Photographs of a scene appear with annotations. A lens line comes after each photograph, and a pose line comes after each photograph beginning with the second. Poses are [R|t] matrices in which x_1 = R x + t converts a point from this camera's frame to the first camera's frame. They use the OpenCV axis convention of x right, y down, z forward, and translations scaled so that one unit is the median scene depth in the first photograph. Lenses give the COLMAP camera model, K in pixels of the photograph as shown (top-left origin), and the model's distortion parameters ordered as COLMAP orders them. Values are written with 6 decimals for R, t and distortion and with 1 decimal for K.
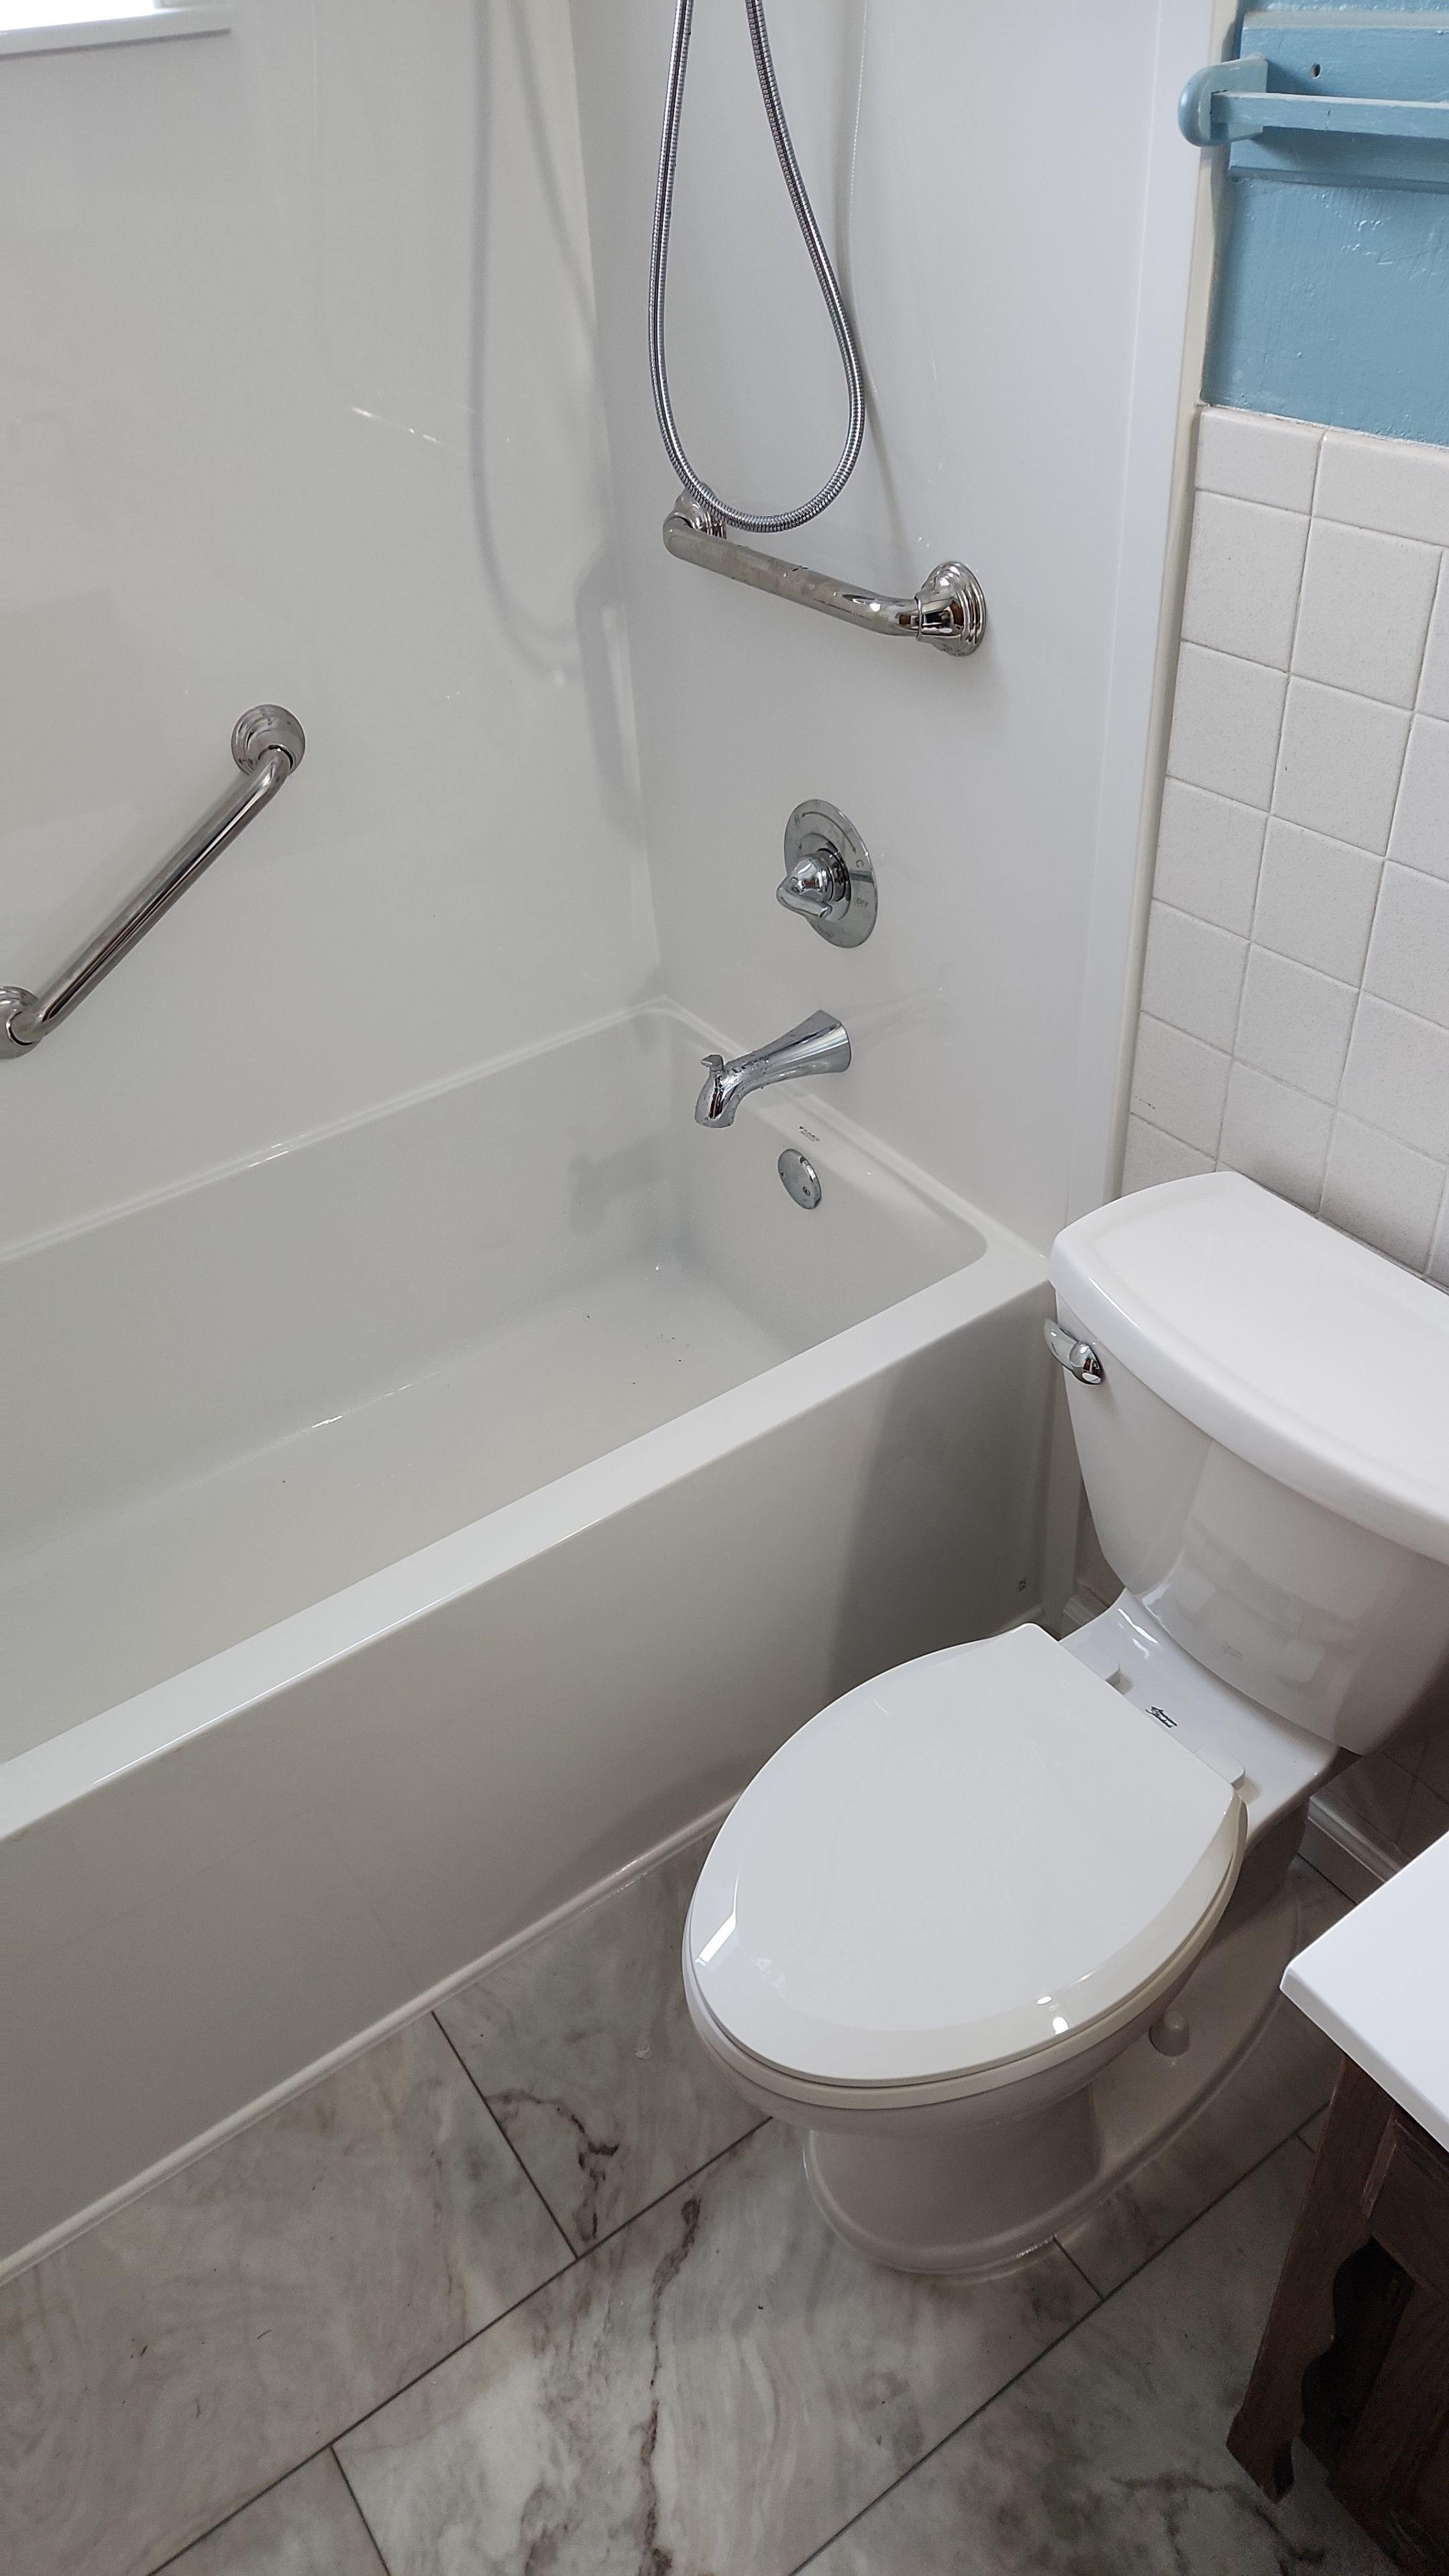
lens RADIAL K [[1713.7, 0, 753.9], [0, 1713.7, 1270.3], [0, 0, 1]] dist [0.070590, -0.069506]
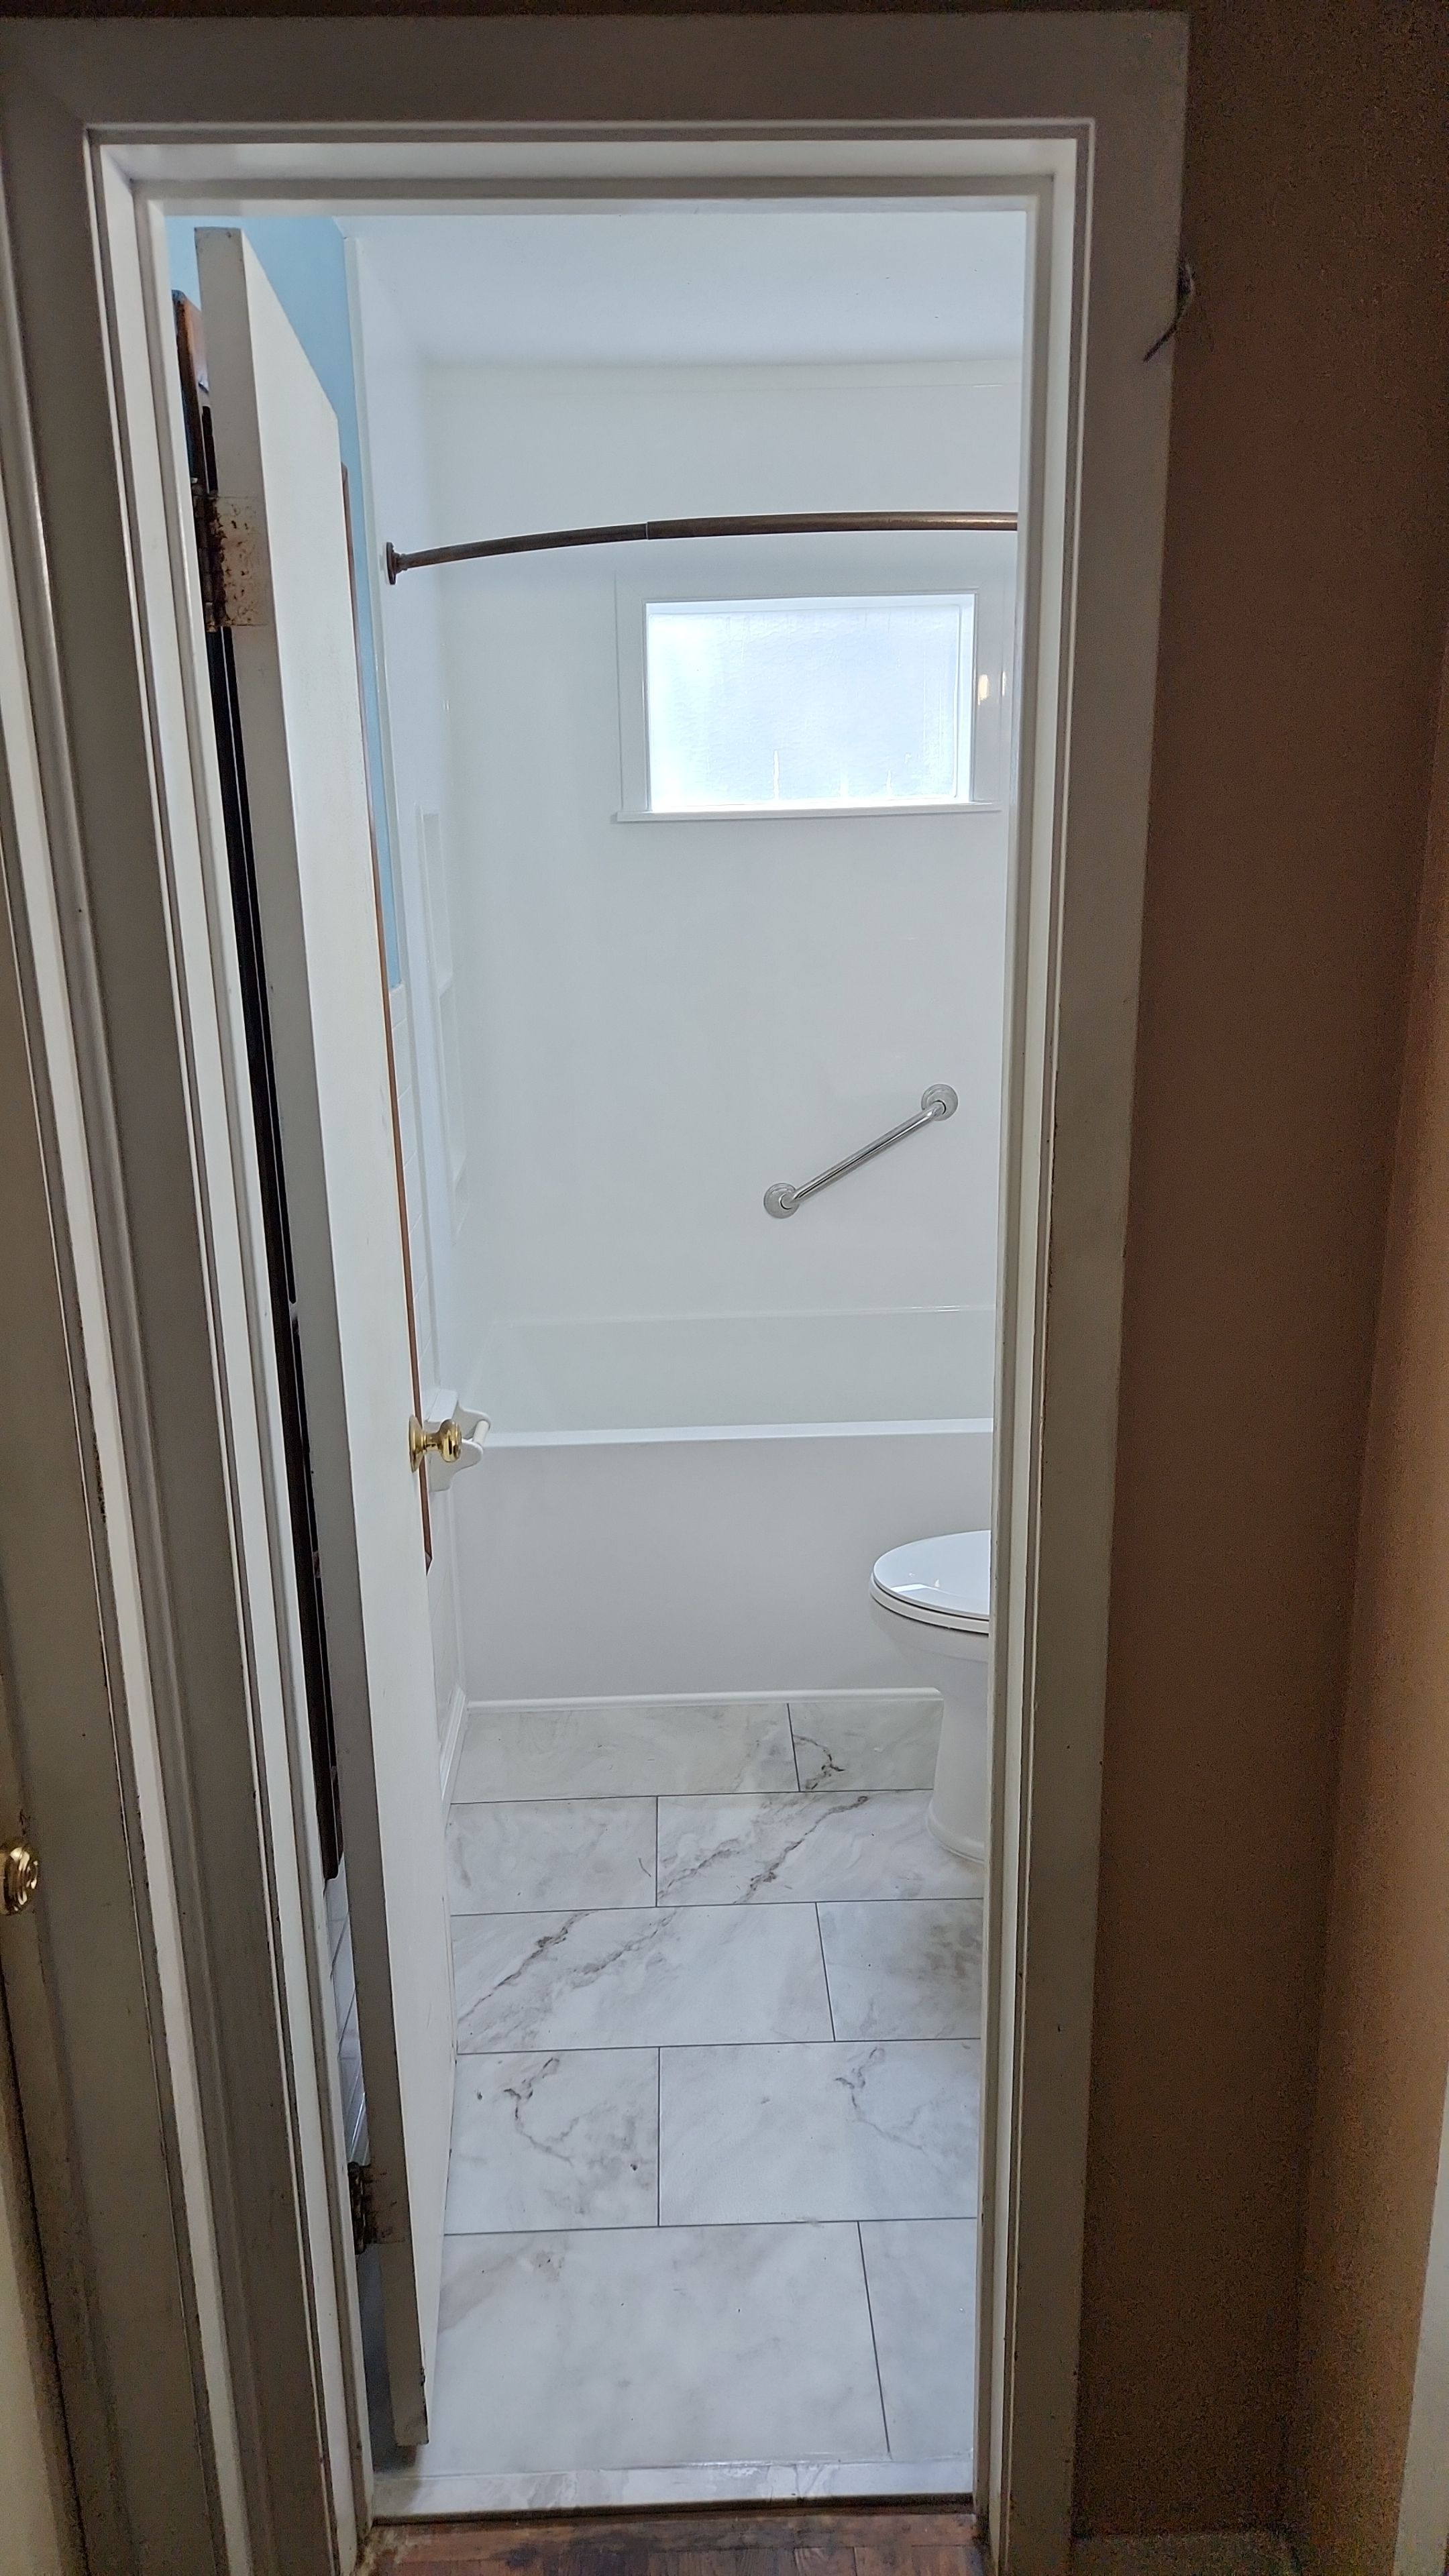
lens RADIAL K [[1713.7, 0, 718.1], [0, 1713.7, 1267.9], [0, 0, 1]] dist [0.070590, -0.069506]
pose [[0.833213, 0.184892, -0.521125, 0.612579], [-0.362768, 0.894051, -0.262816, 0.514516], [0.417319, 0.408030, 0.812008, -0.694628]]
